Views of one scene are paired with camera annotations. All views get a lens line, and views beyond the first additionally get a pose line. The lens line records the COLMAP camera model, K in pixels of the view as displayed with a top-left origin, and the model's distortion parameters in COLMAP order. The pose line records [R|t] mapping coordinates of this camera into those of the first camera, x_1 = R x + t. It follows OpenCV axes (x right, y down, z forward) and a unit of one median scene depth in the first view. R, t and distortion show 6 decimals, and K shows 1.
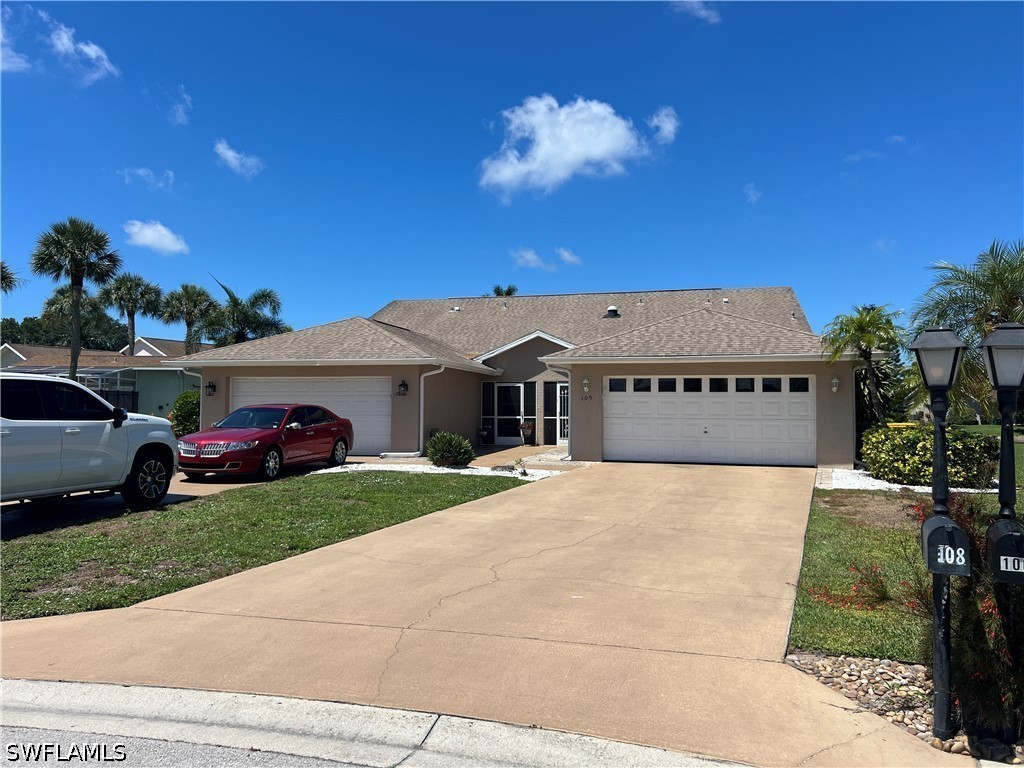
lens RADIAL K [[761.9, 0, 507.9], [0, 761.9, 387.7], [0, 0, 1]] dist [0.080814, -0.084580]
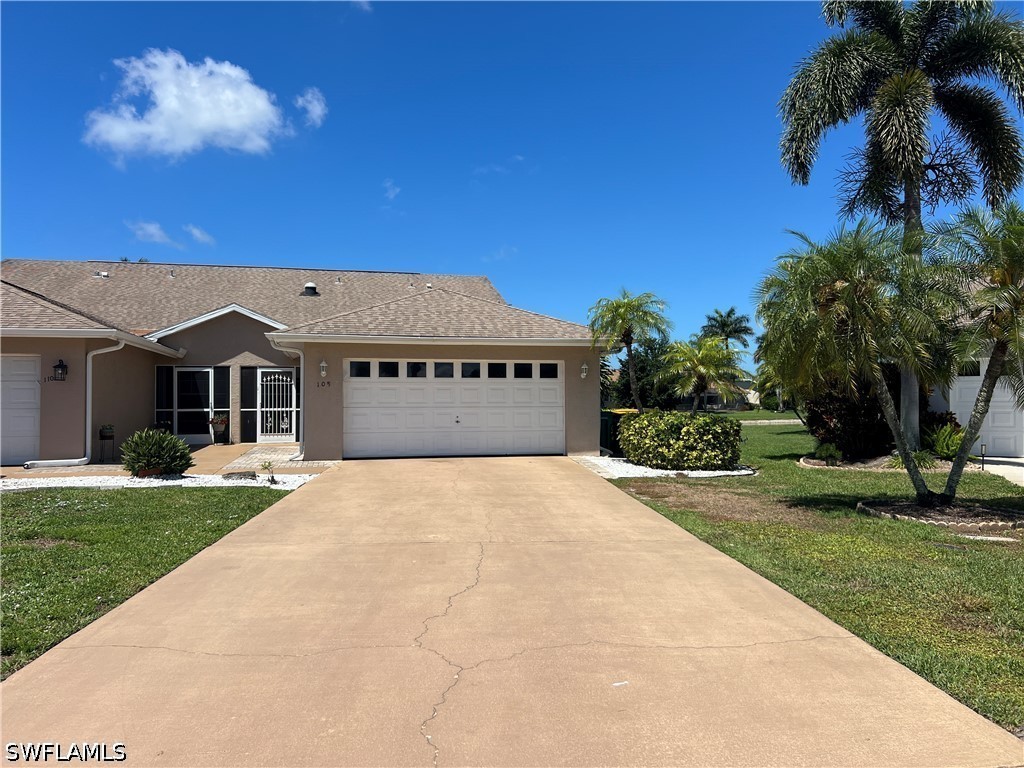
lens RADIAL K [[761.9, 0, 507.9], [0, 761.9, 387.7], [0, 0, 1]] dist [0.080814, -0.084580]
pose [[0.891930, 0.000319, 0.452174, -0.094345], [-0.004672, 0.999953, 0.008511, 0.009066], [-0.452150, -0.009703, 0.891889, 0.164796]]
